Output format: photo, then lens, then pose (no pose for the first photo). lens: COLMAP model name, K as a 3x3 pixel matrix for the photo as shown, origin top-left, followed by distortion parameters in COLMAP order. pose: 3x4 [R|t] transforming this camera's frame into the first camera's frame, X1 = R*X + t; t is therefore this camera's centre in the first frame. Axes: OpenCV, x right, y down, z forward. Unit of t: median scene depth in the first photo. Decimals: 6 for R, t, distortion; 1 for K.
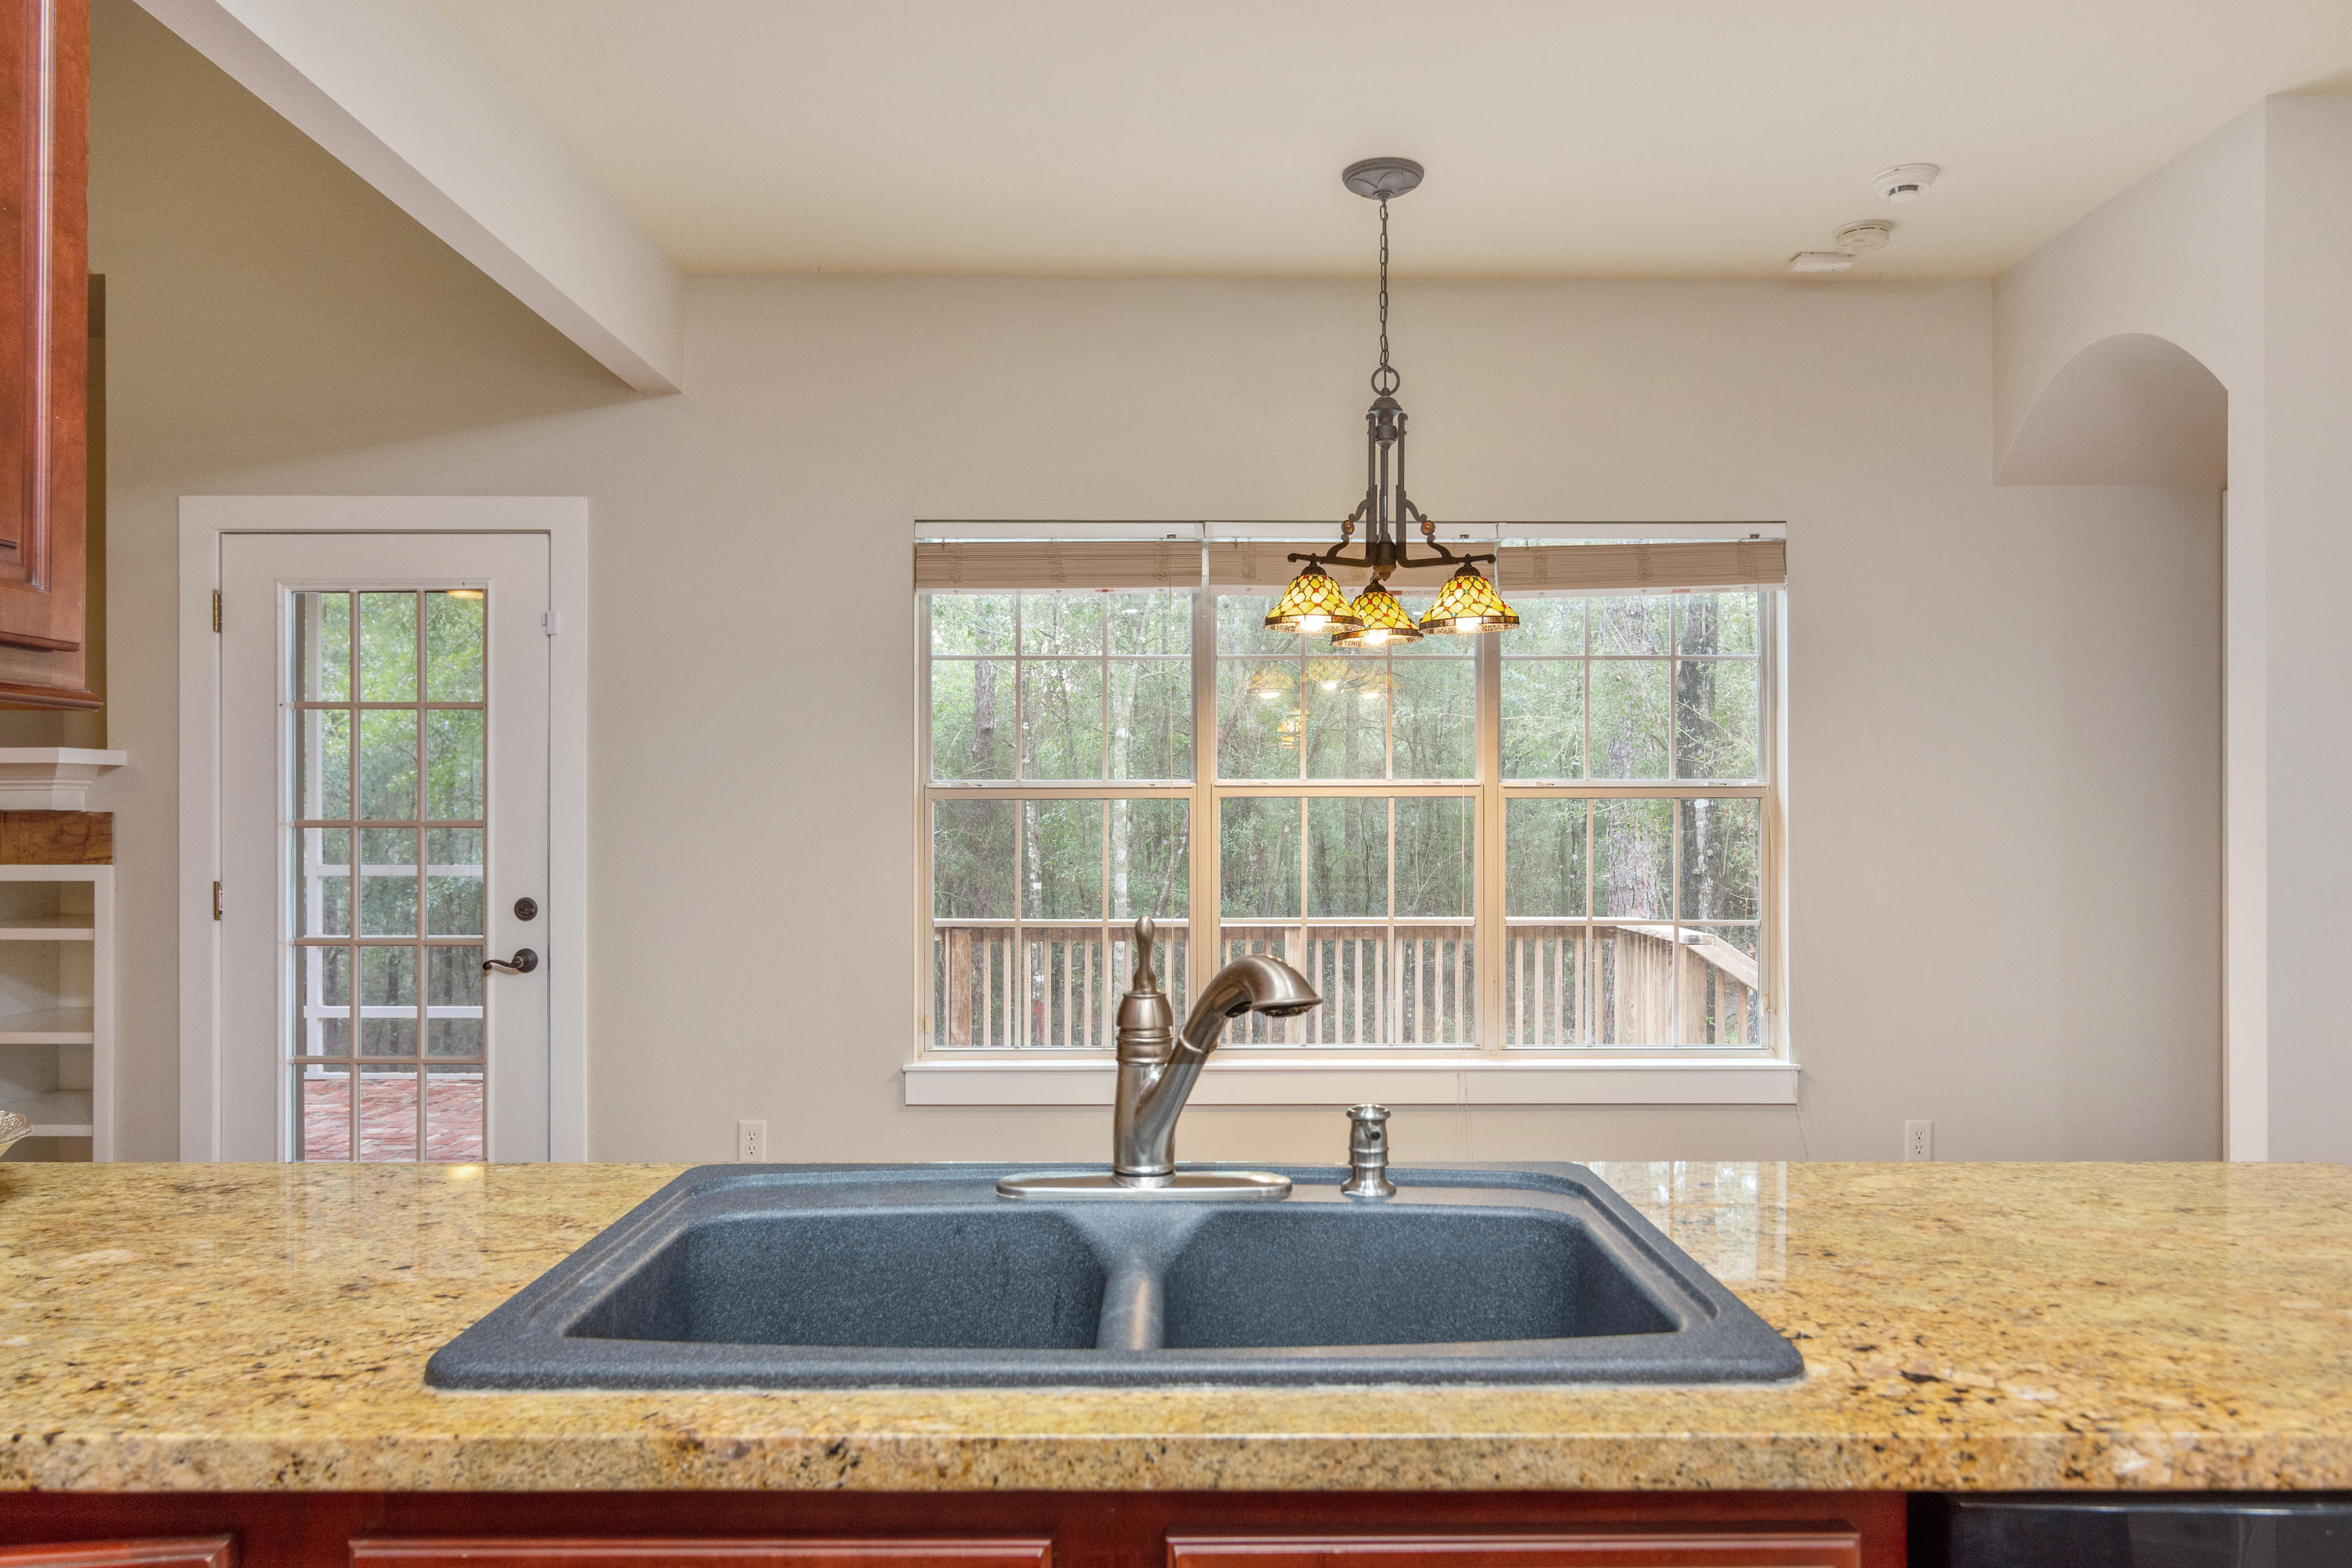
lens RADIAL K [[1606.7, 0, 1216.3], [0, 1606.7, 820.4], [0, 0, 1]] dist [-0.013200, 0.001140]
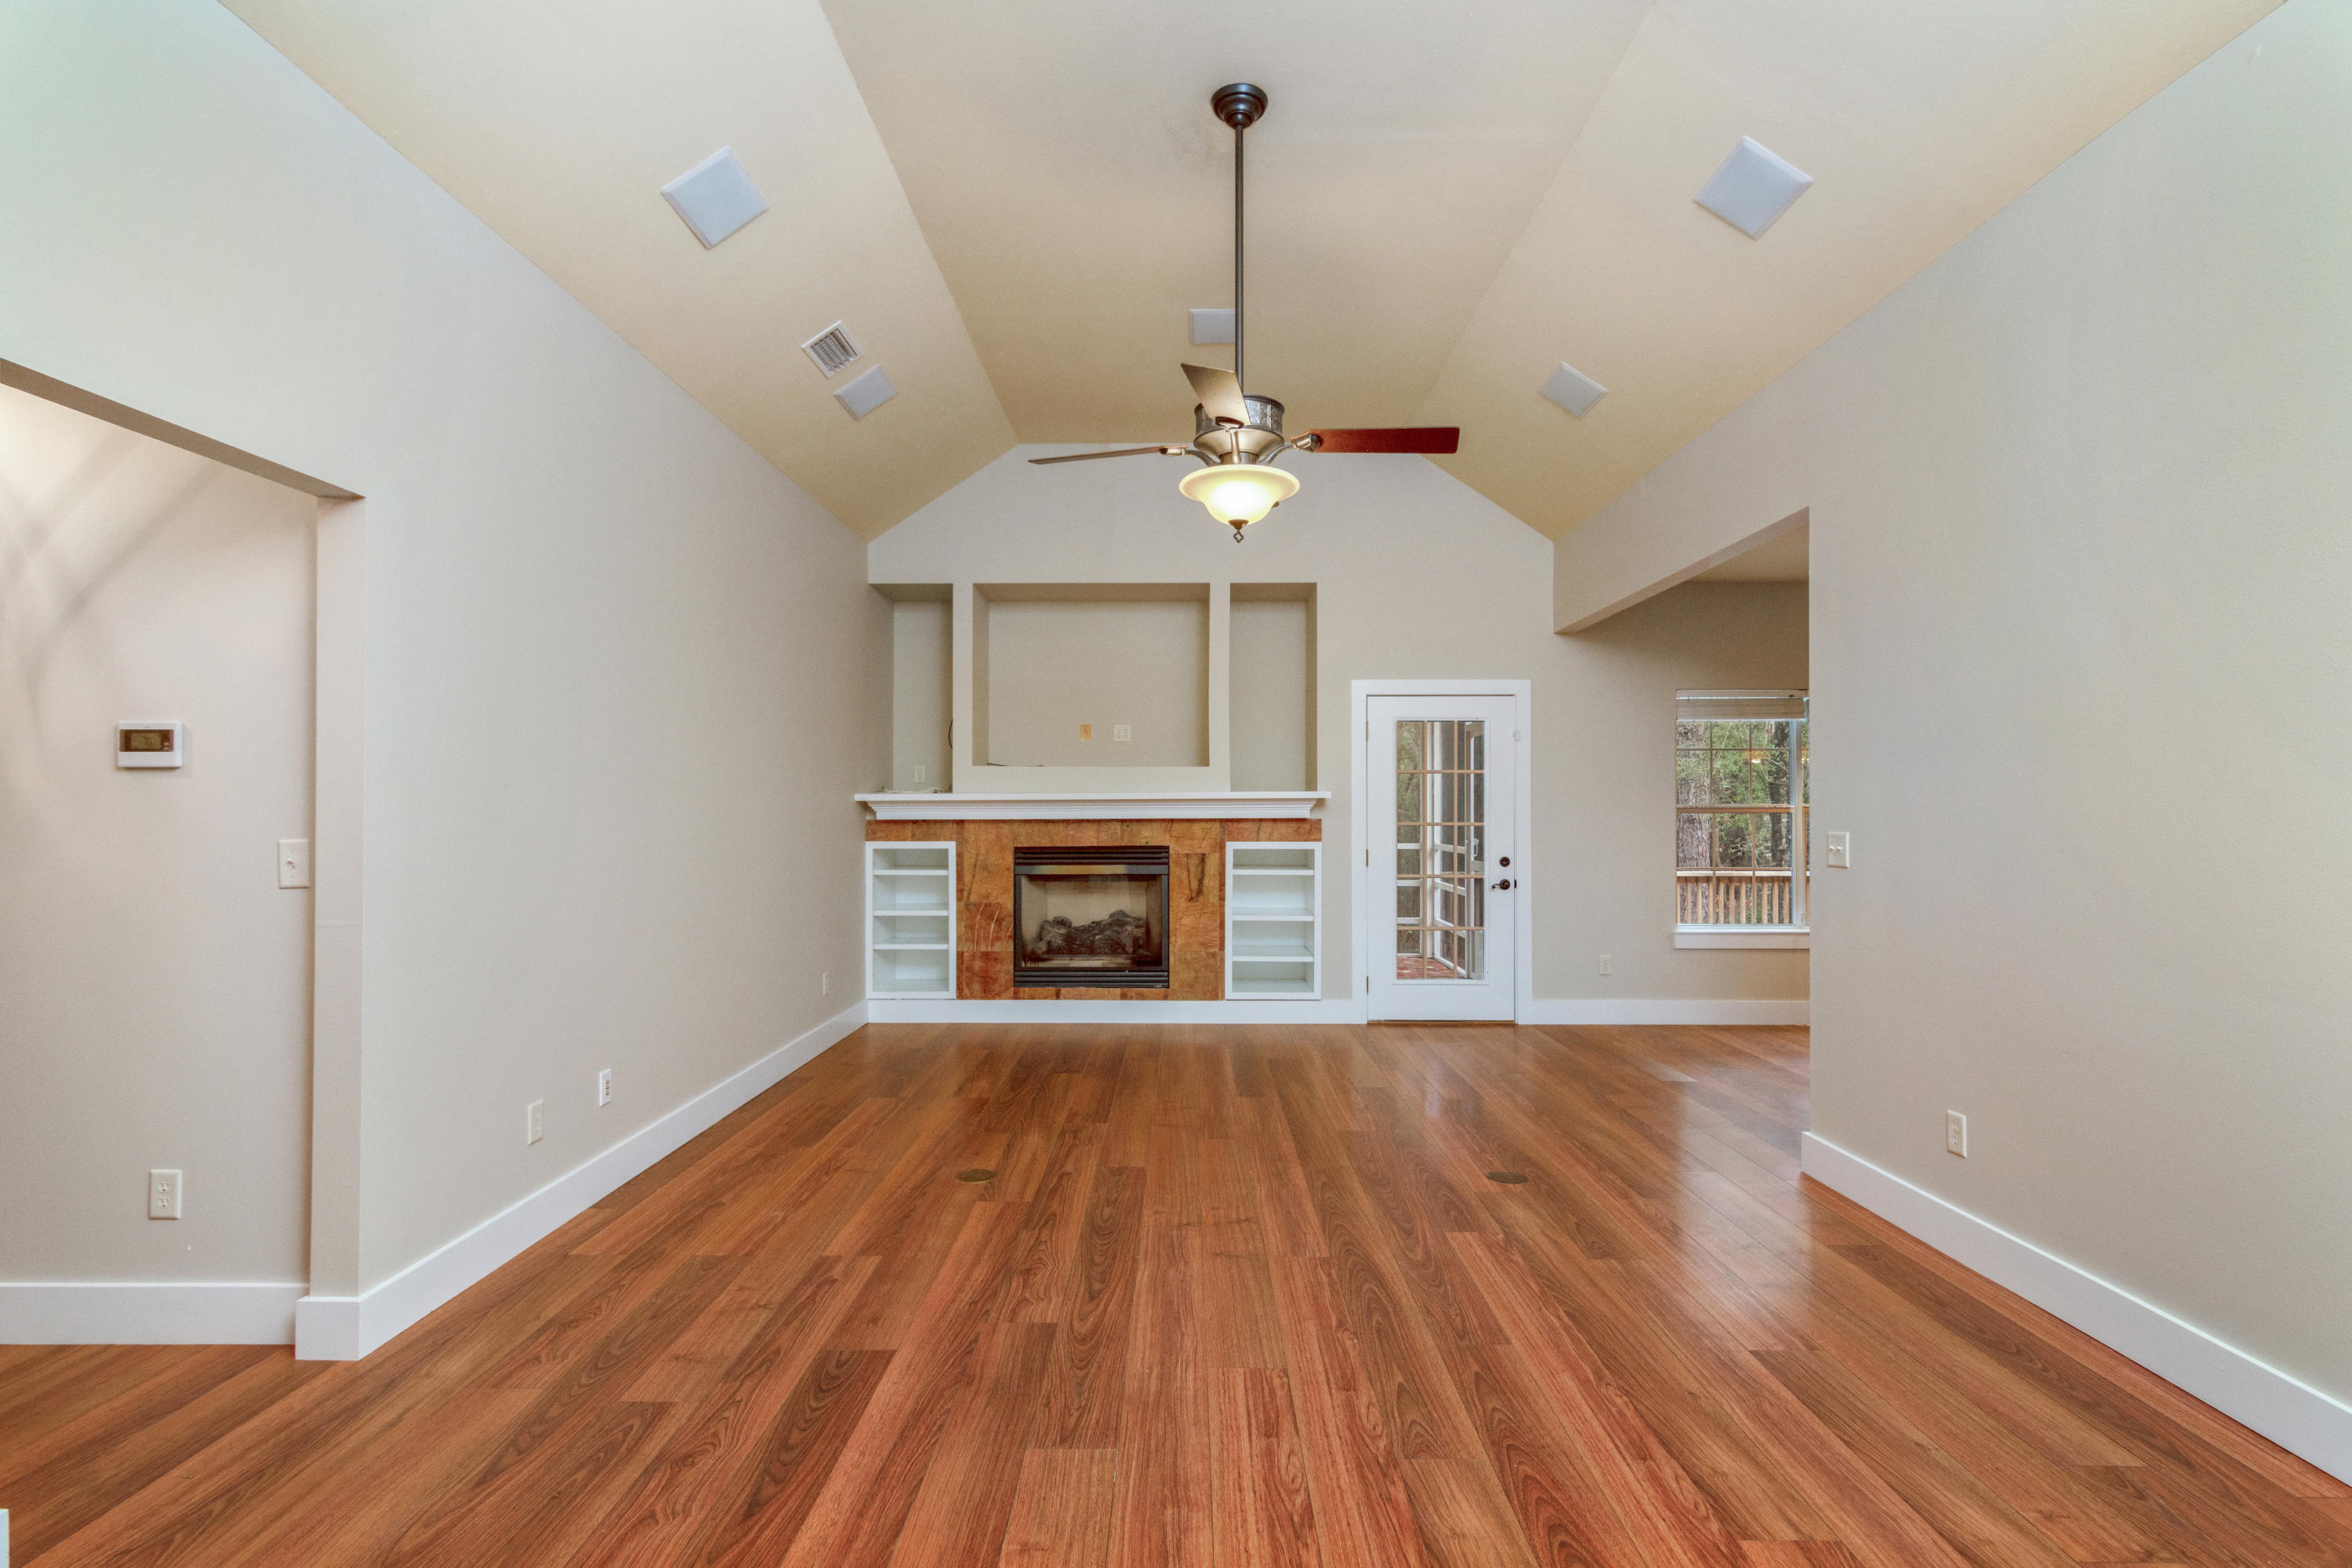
lens RADIAL K [[1128.1, 0, 1170.2], [0, 1128.1, 789.6], [0, 0, 1]] dist [0.000123, -0.002185]
pose [[0.999465, -0.001691, -0.032657, -0.929742], [0.000723, 0.999560, -0.029638, 0.000881], [0.032693, 0.029599, 0.999027, -0.661762]]
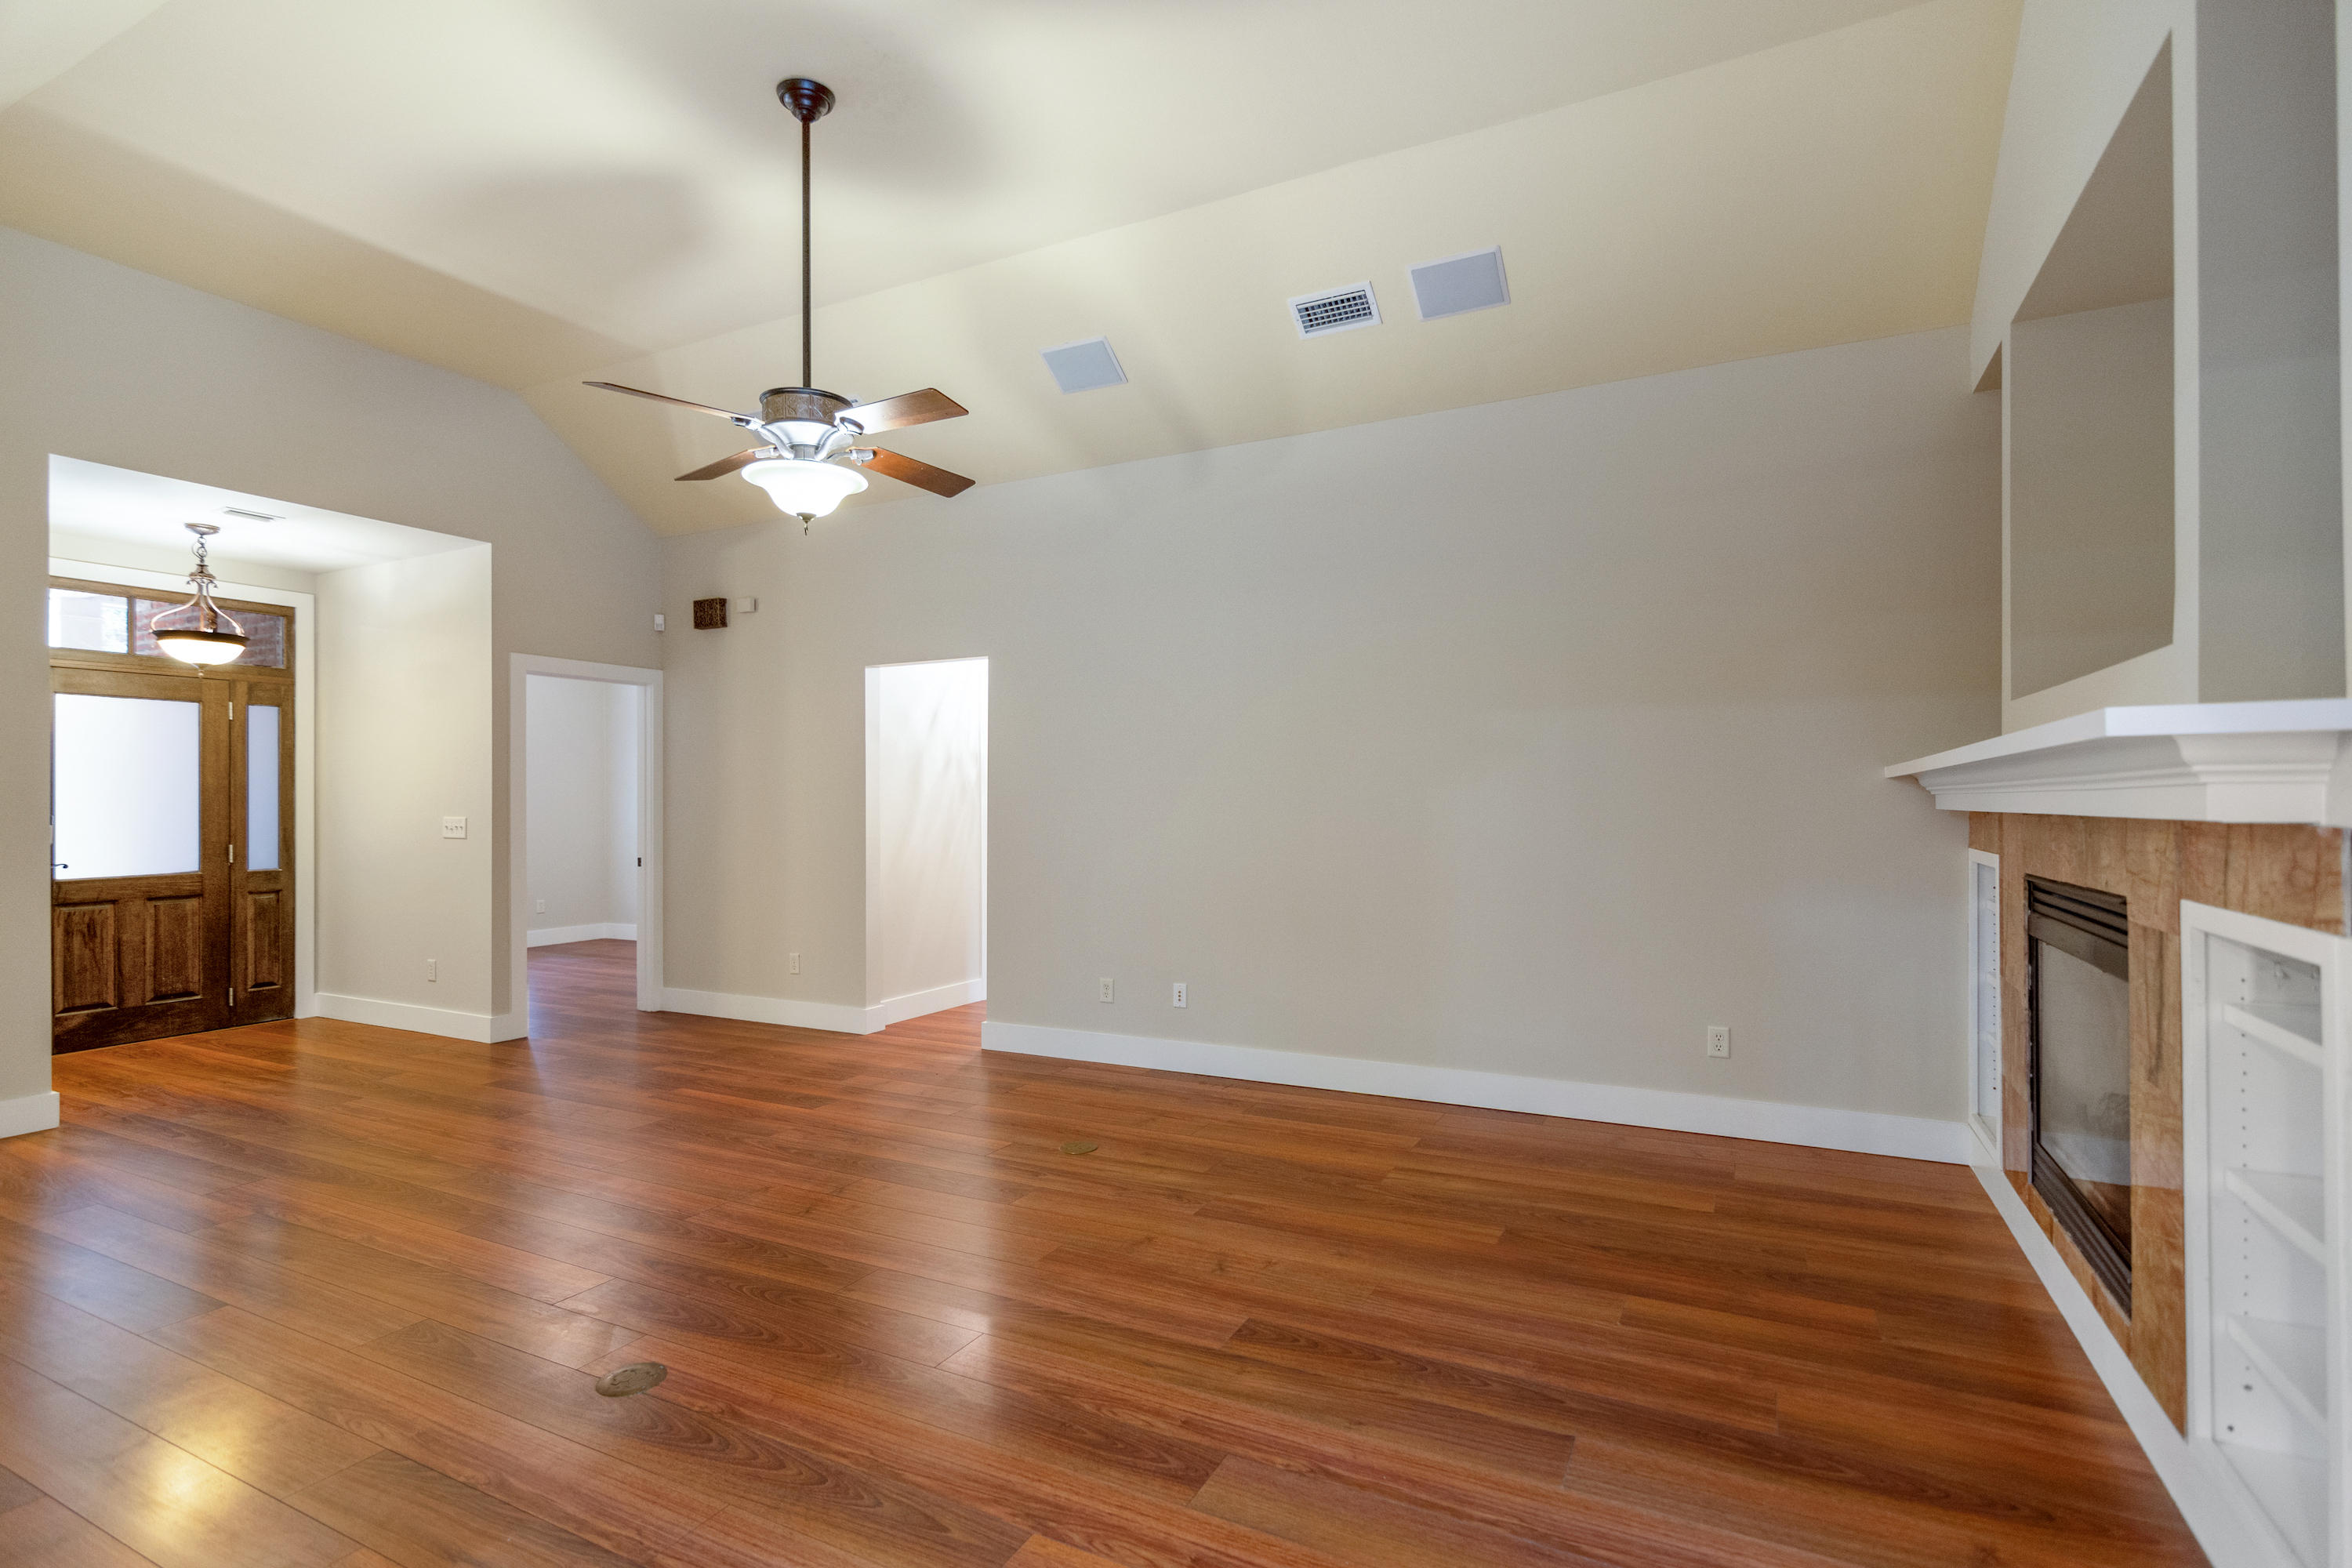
lens RADIAL K [[1128.1, 0, 1191.0], [0, 1128.1, 782.3], [0, 0, 1]] dist [0.000123, -0.002185]
pose [[-0.465482, -0.010949, -0.884990, -0.246578], [-0.001933, 0.999934, -0.011354, -0.016531], [0.885055, -0.003574, -0.465472, 0.926766]]
